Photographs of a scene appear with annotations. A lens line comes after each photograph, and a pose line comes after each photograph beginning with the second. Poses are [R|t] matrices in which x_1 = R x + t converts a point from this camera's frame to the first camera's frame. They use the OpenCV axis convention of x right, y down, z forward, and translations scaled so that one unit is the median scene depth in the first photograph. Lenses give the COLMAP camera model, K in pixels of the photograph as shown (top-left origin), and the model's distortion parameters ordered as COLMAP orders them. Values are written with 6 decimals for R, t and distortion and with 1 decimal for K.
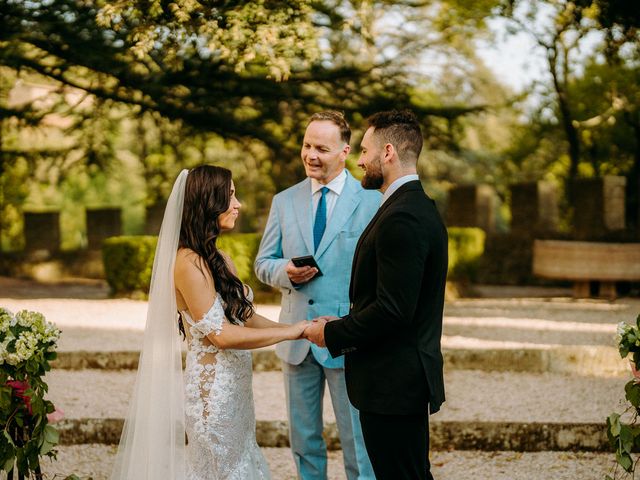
lens RADIAL K [[1111.8, 0, 323.5], [0, 1111.8, 254.9], [0, 0, 1]] dist [0.009940, 0.000000]
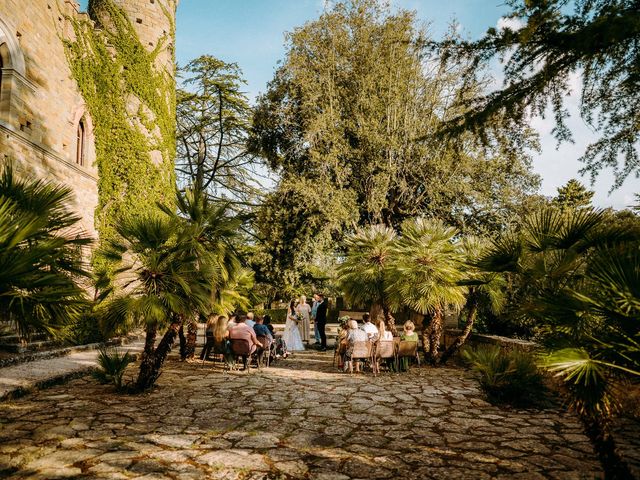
lens RADIAL K [[479.3, 0, 319.9], [0, 479.3, 245.6], [0, 0, 1]] dist [-0.032316, 0.004899]
pose [[0.994377, 0.030041, 0.101551, -0.077073], [-0.013547, 0.987127, -0.159364, 0.029114], [-0.105031, 0.157092, 0.981983, -0.768084]]
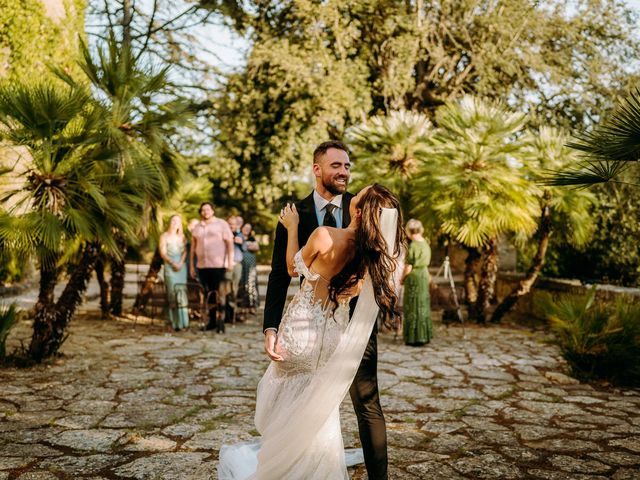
lens RADIAL K [[692.1, 0, 319.8], [0, 692.1, 240.2], [0, 0, 1]] dist [-0.003260, 0.000000]
pose [[0.992342, 0.018641, 0.122104, -0.076826], [-0.013722, 0.999065, -0.041007, 0.037265], [-0.122754, 0.039018, 0.991670, -0.720486]]
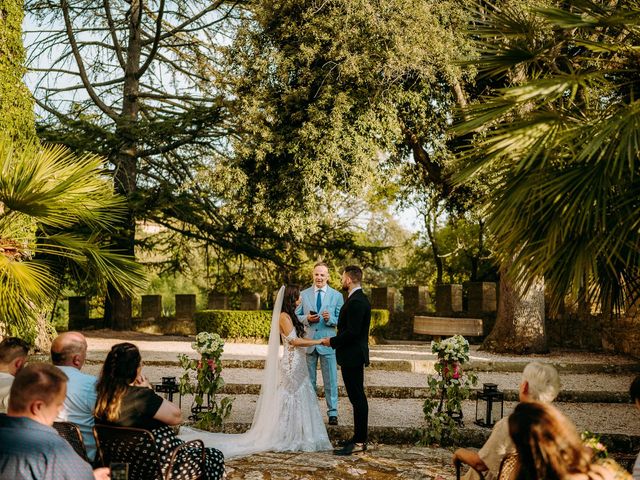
lens RADIAL K [[688.1, 0, 314.1], [0, 688.1, 234.1], [0, 0, 1]] dist [-0.025701, 0.000000]
pose [[0.999413, 0.023405, 0.025009, -0.021387], [-0.019852, 0.990791, -0.133933, 0.008966], [-0.027913, 0.133358, 0.990675, -0.203326]]
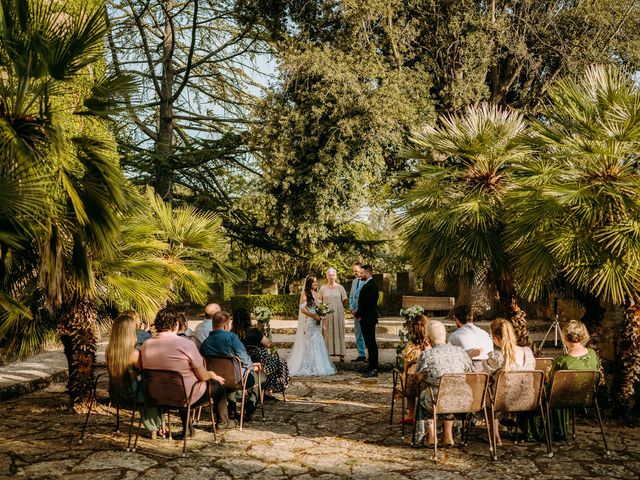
lens RADIAL K [[688.1, 0, 308.0], [0, 688.1, 237.3], [0, 0, 1]] dist [-0.025701, 0.000000]
pose [[0.999960, -0.000087, 0.008911, -0.036657], [0.001043, 0.994227, -0.107296, 0.019331], [-0.008850, 0.107301, 0.994187, -0.495963]]
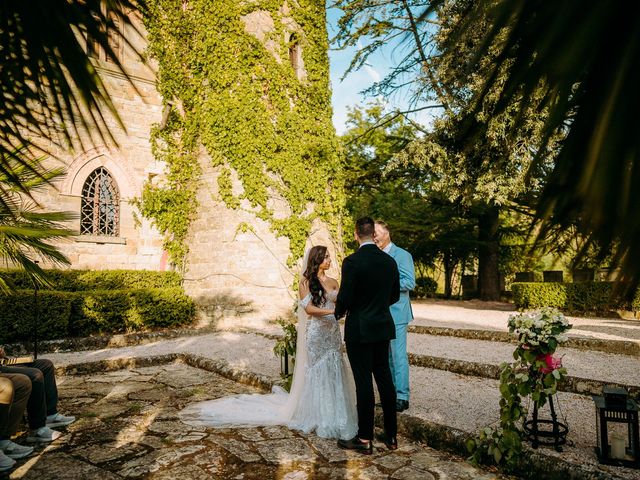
lens RADIAL K [[475.6, 0, 318.3], [0, 475.6, 245.4], [0, 0, 1]] dist [-0.021032, 0.023735]
pose [[0.709284, -0.044075, -0.703544, 0.172596], [-0.029922, 0.995261, -0.092517, 0.007721], [0.704288, 0.086672, 0.704604, 0.052320]]
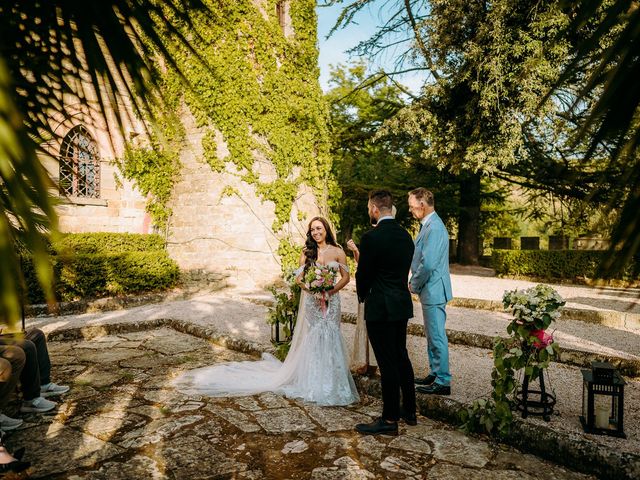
lens RADIAL K [[475.6, 0, 318.8], [0, 475.6, 241.2], [0, 0, 1]] dist [-0.021032, 0.023735]
pose [[0.742173, 0.017937, -0.669969, 0.163990], [-0.041320, 0.998965, -0.019028, 0.000934], [0.668934, 0.041805, 0.742145, 0.045089]]
